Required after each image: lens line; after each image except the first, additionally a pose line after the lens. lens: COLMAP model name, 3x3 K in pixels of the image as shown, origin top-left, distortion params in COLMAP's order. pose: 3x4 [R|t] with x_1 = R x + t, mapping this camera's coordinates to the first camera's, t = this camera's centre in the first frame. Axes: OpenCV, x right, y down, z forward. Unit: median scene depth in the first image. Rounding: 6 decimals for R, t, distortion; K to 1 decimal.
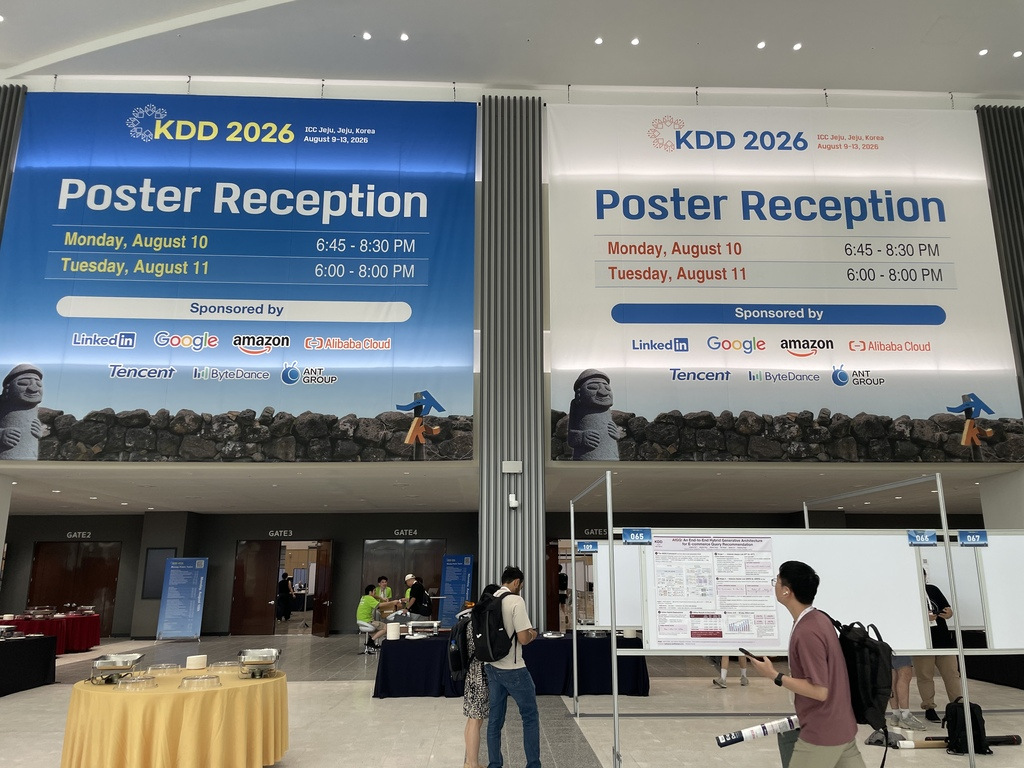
lens RADIAL K [[762.2, 0, 511.6], [0, 762.2, 385.5], [0, 0, 1]] dist [0.090174, -0.115341]
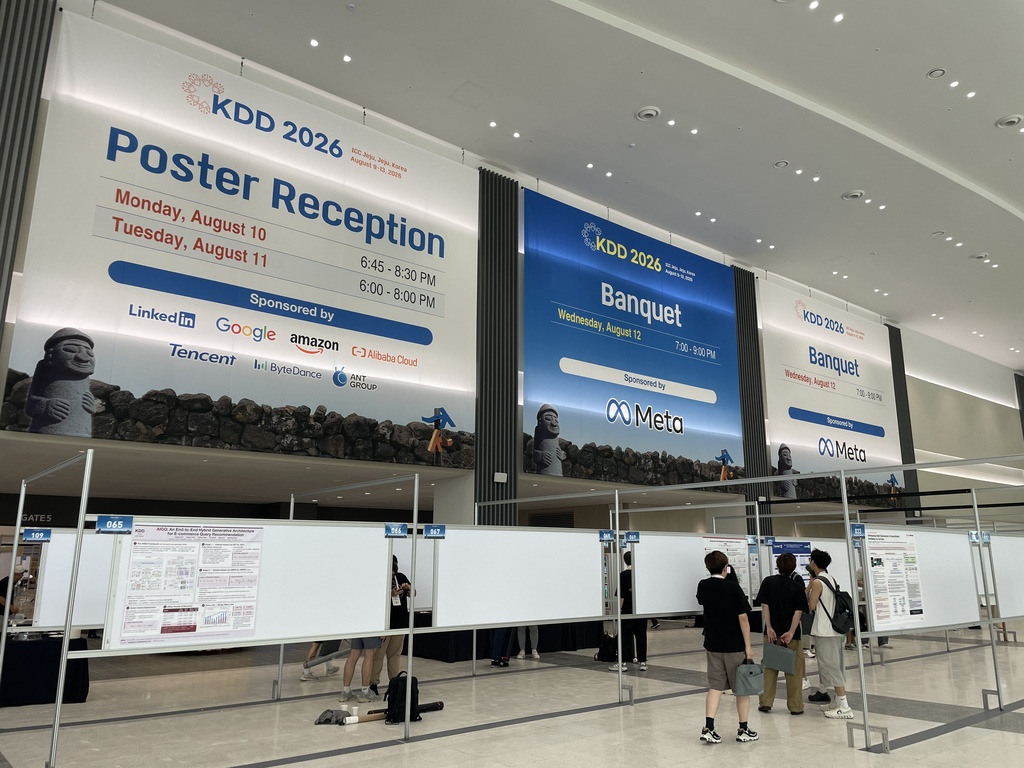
lens RADIAL K [[762.2, 0, 521.2], [0, 762.2, 375.0], [0, 0, 1]] dist [0.090174, -0.115341]
pose [[0.796632, 0.143500, 0.587185, -0.735076], [-0.142822, 0.988592, -0.047832, -0.003604], [-0.587350, -0.045759, 0.808038, -0.028837]]
